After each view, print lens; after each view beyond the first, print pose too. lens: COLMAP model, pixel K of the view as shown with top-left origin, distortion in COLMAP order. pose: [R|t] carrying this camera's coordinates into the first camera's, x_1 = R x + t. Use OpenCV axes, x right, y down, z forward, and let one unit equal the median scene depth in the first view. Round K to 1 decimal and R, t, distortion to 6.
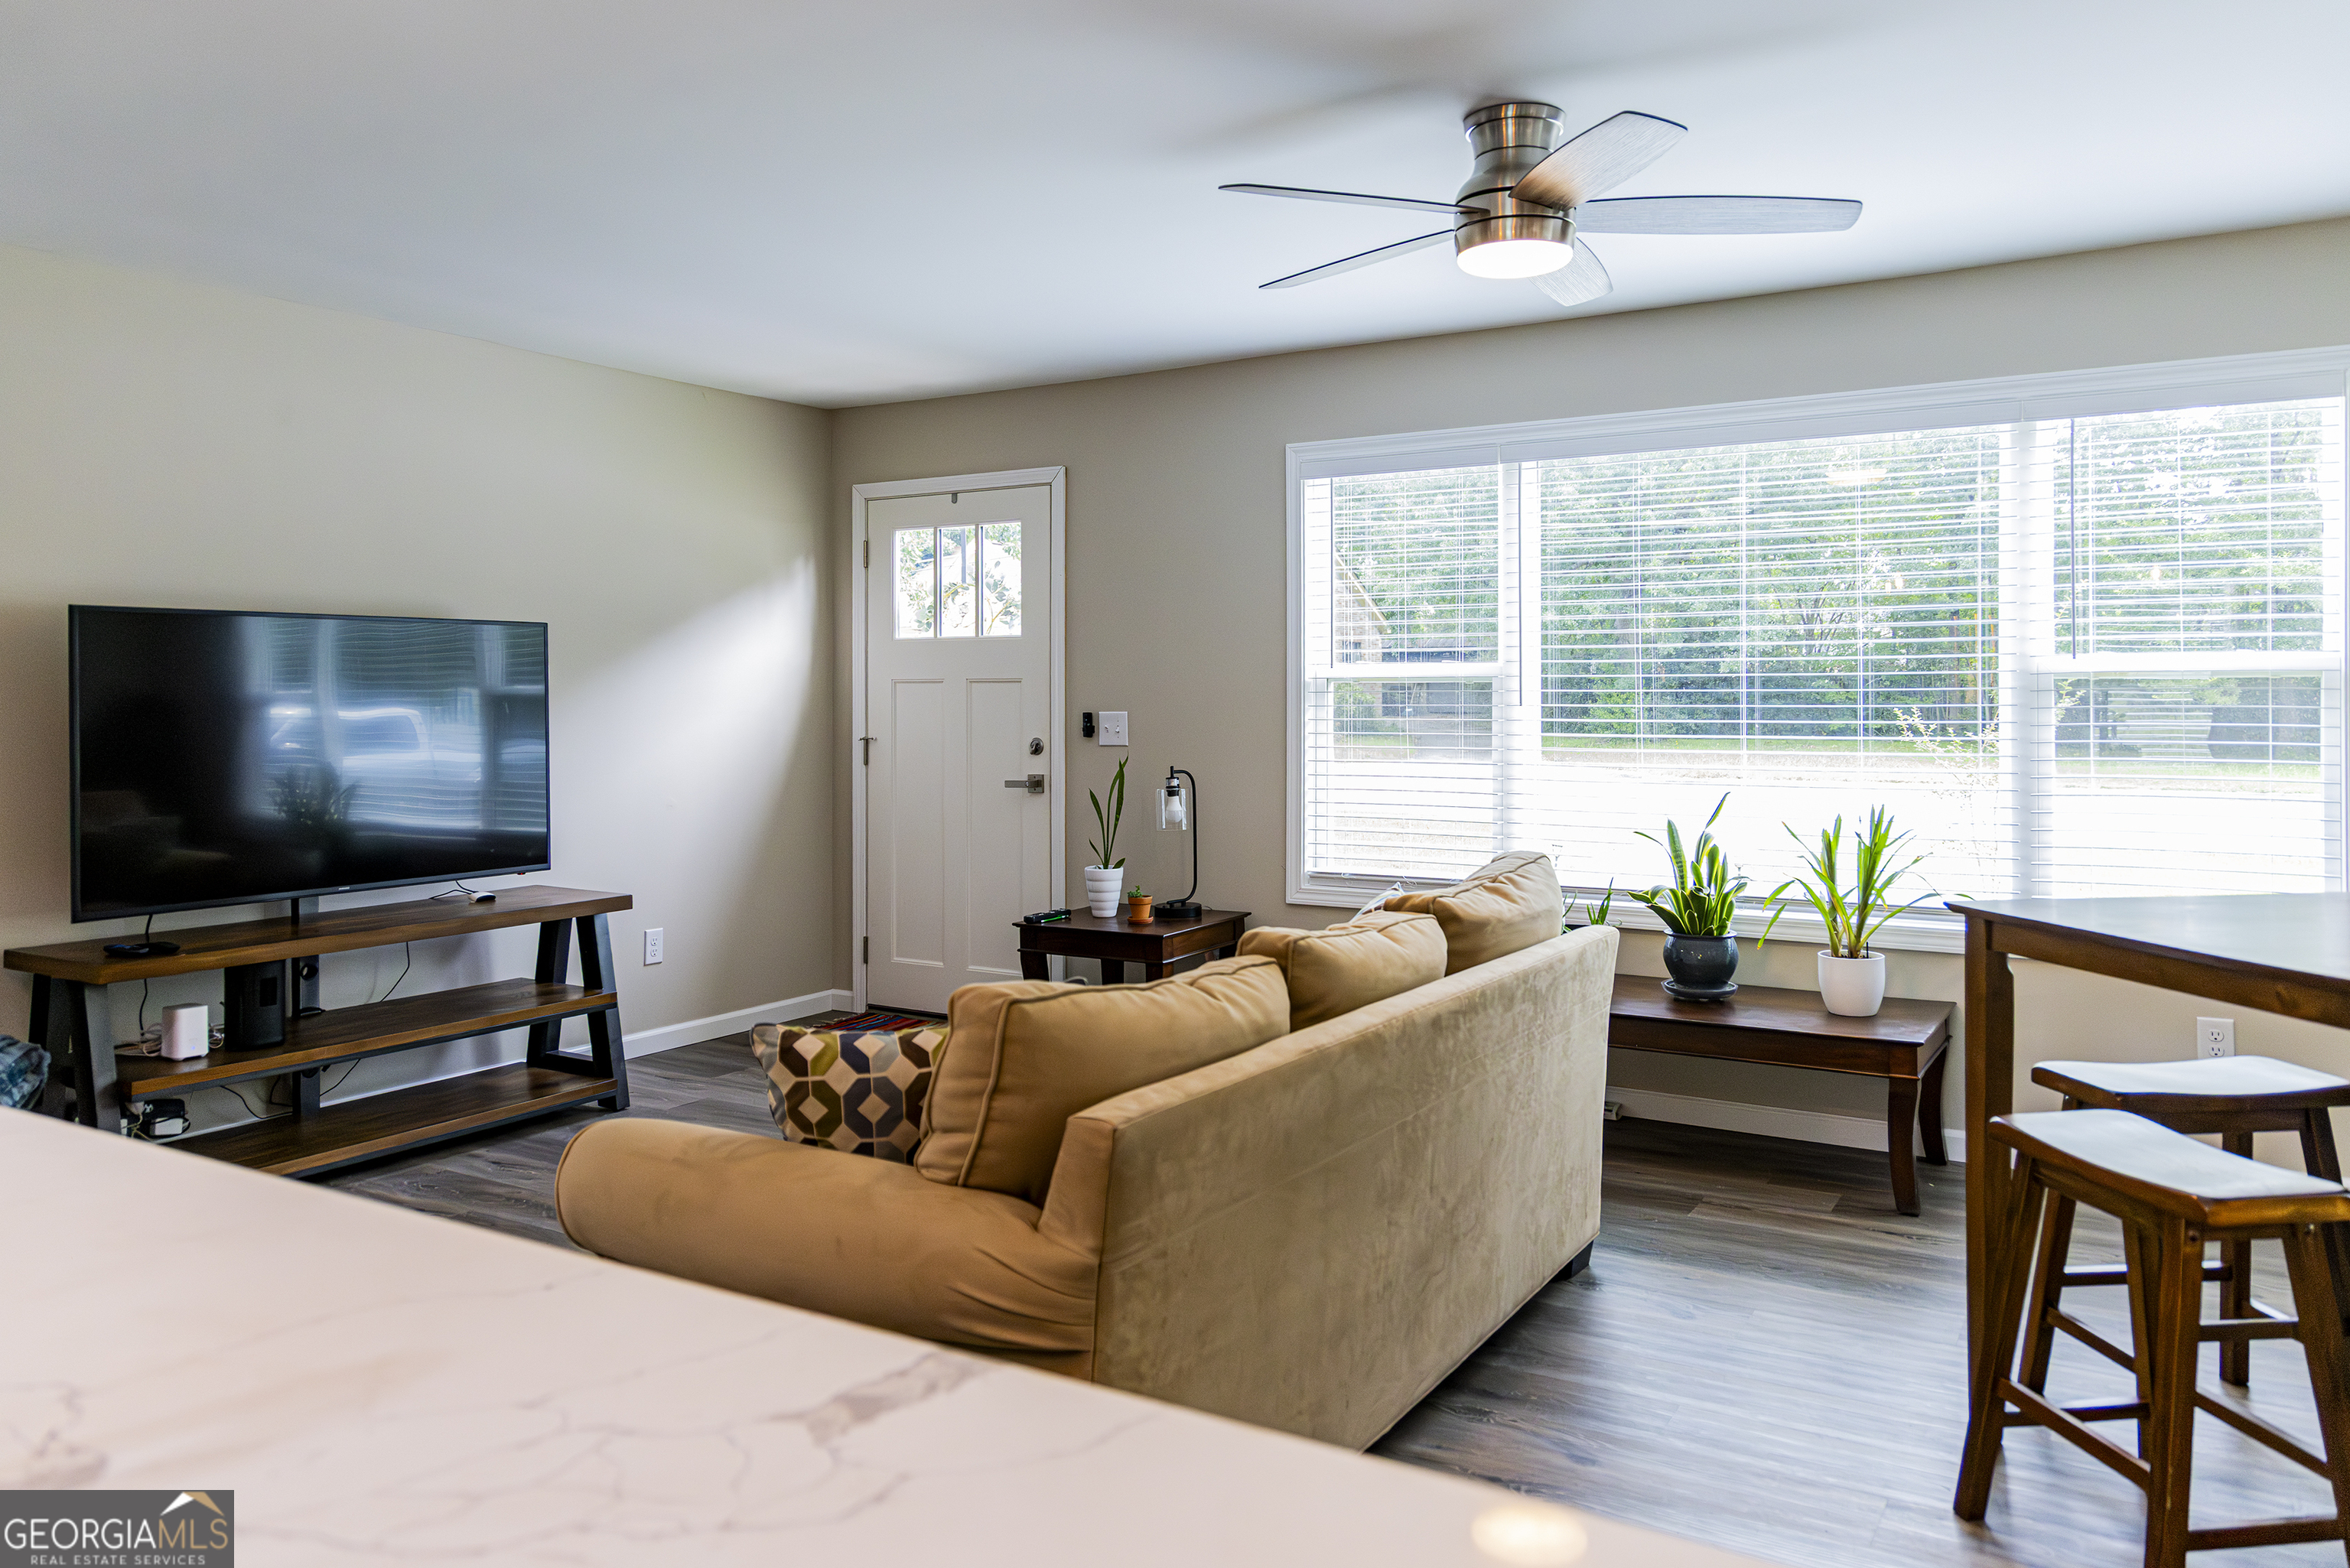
lens RADIAL K [[1619.8, 0, 1212.2], [0, 1619.8, 660.7], [0, 0, 1]] dist [0.041379, 0.000366]
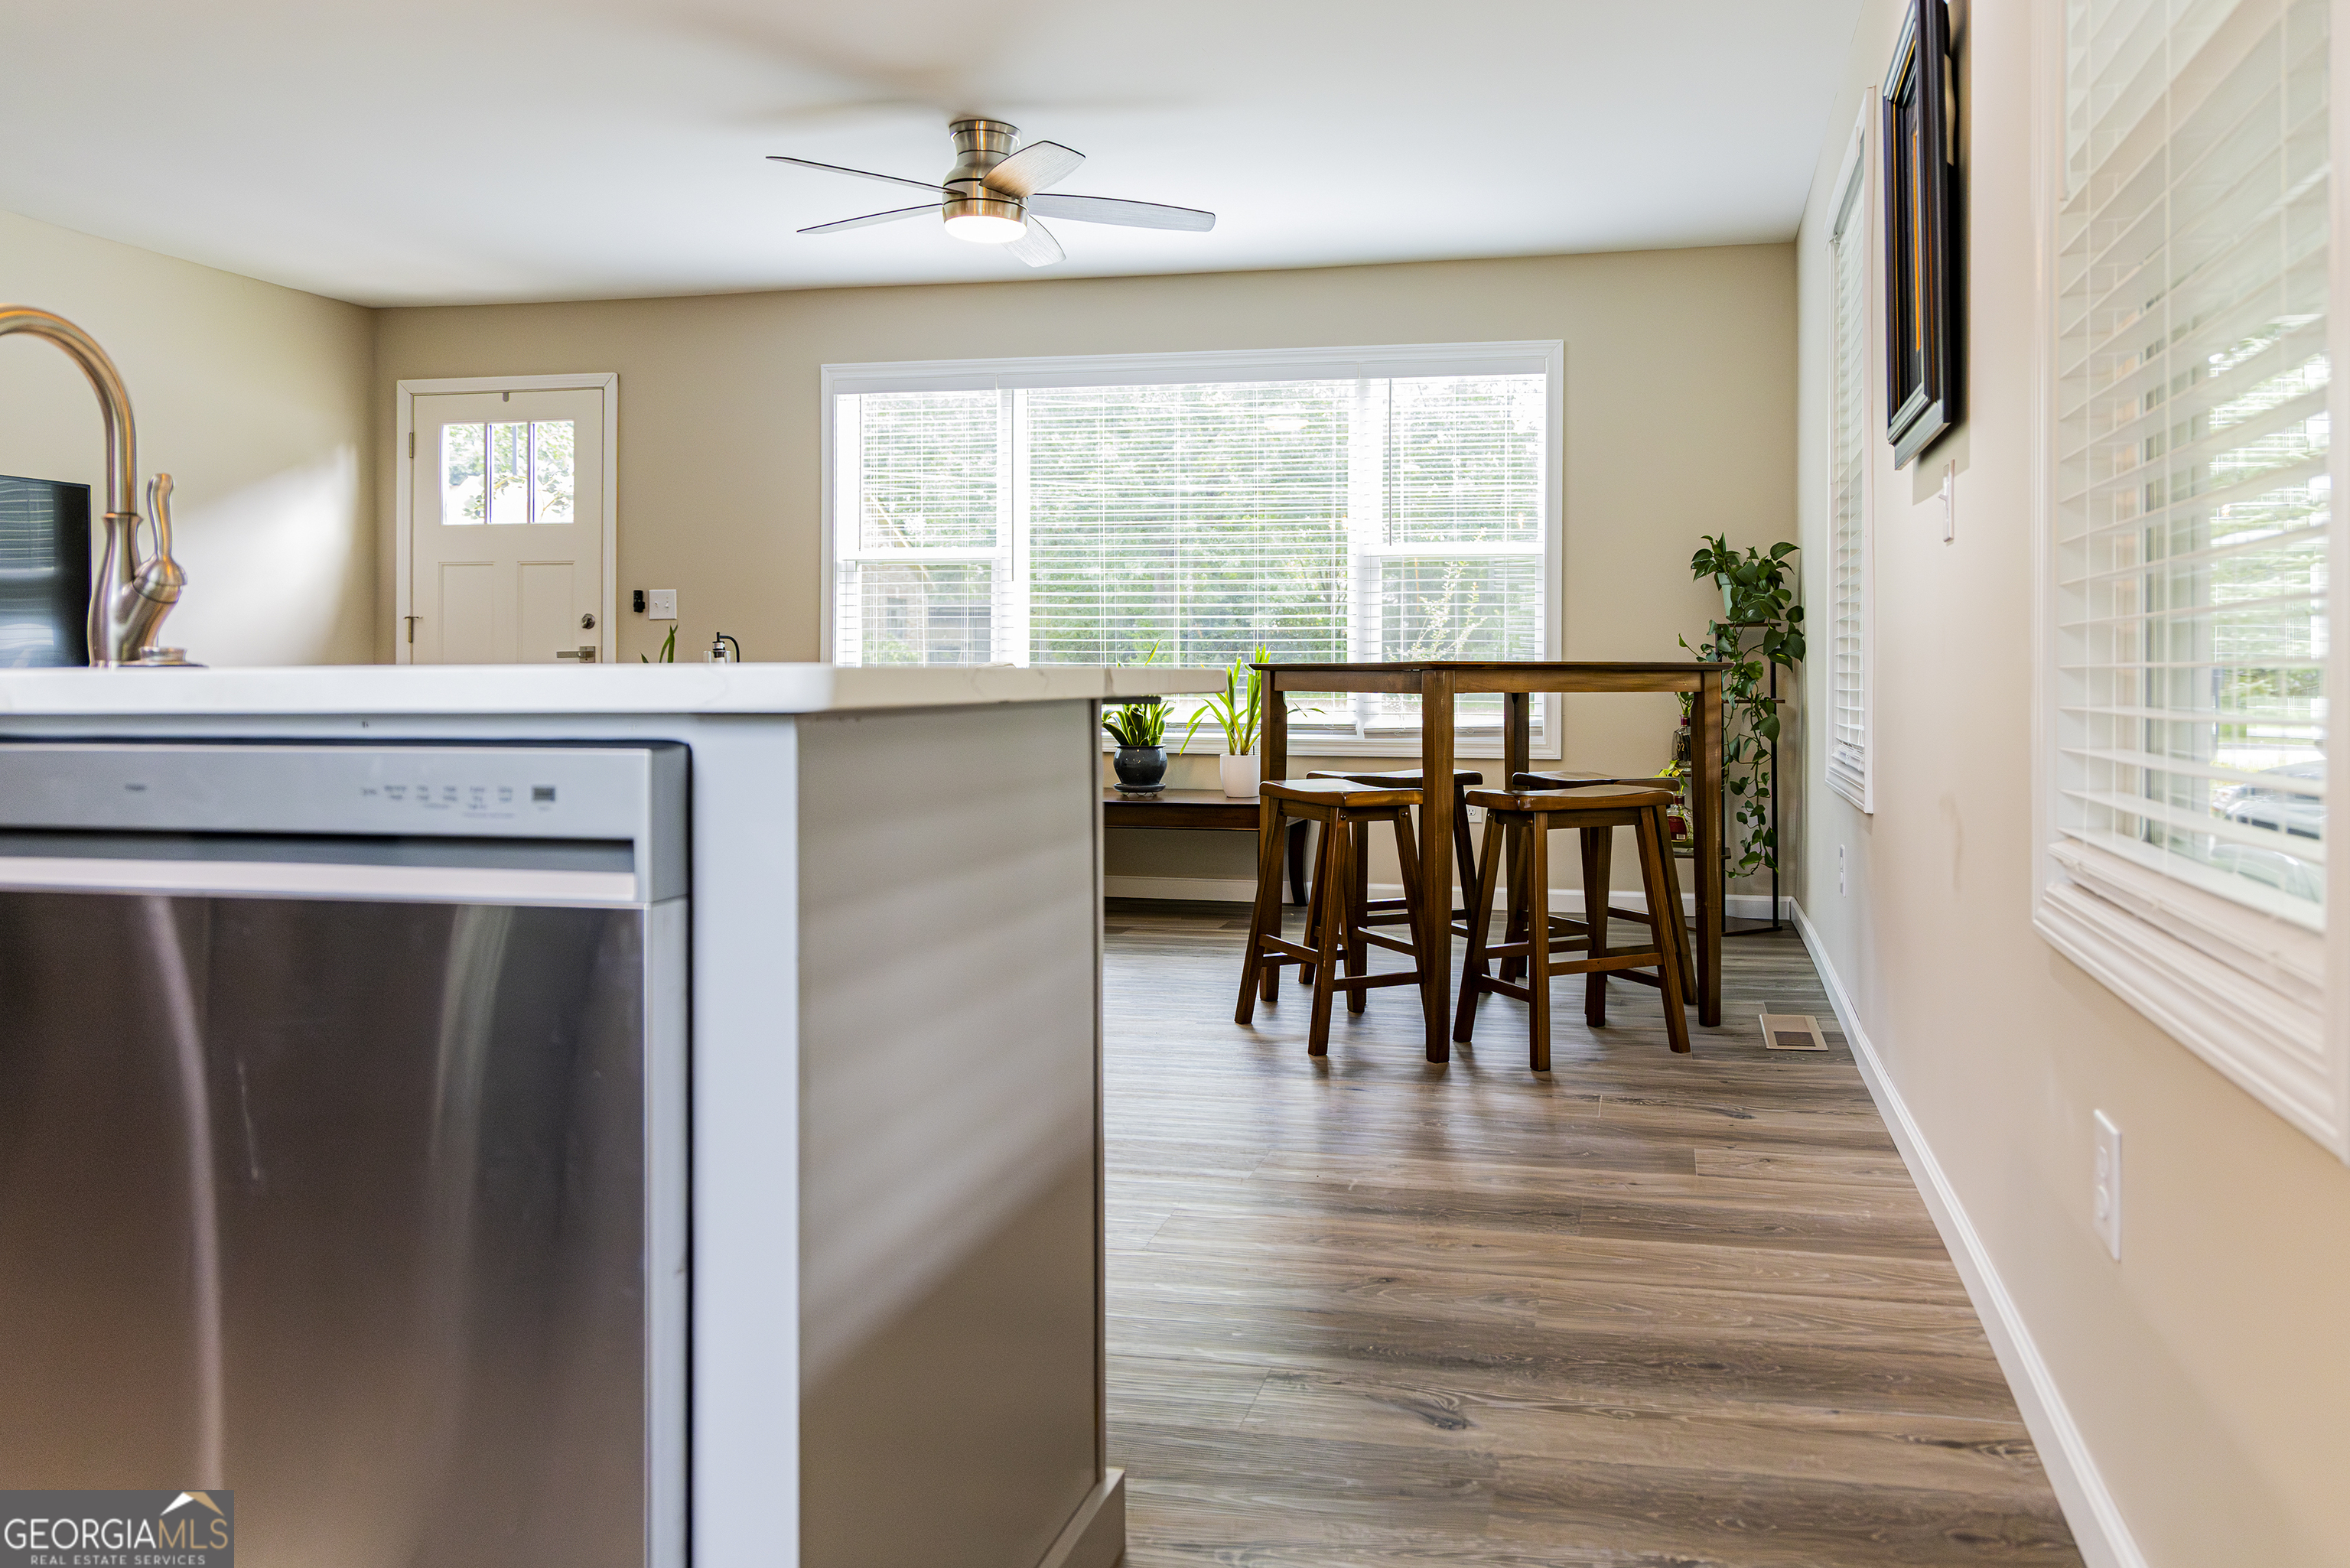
lens RADIAL K [[1666.4, 0, 1338.0], [0, 1666.4, 668.5], [0, 0, 1]] dist [0.006271, 0.008344]
pose [[0.942233, 0.004627, 0.334926, -0.006951], [-0.011129, 0.999785, 0.017496, 0.070595], [-0.334773, -0.020212, 0.942082, -0.316124]]
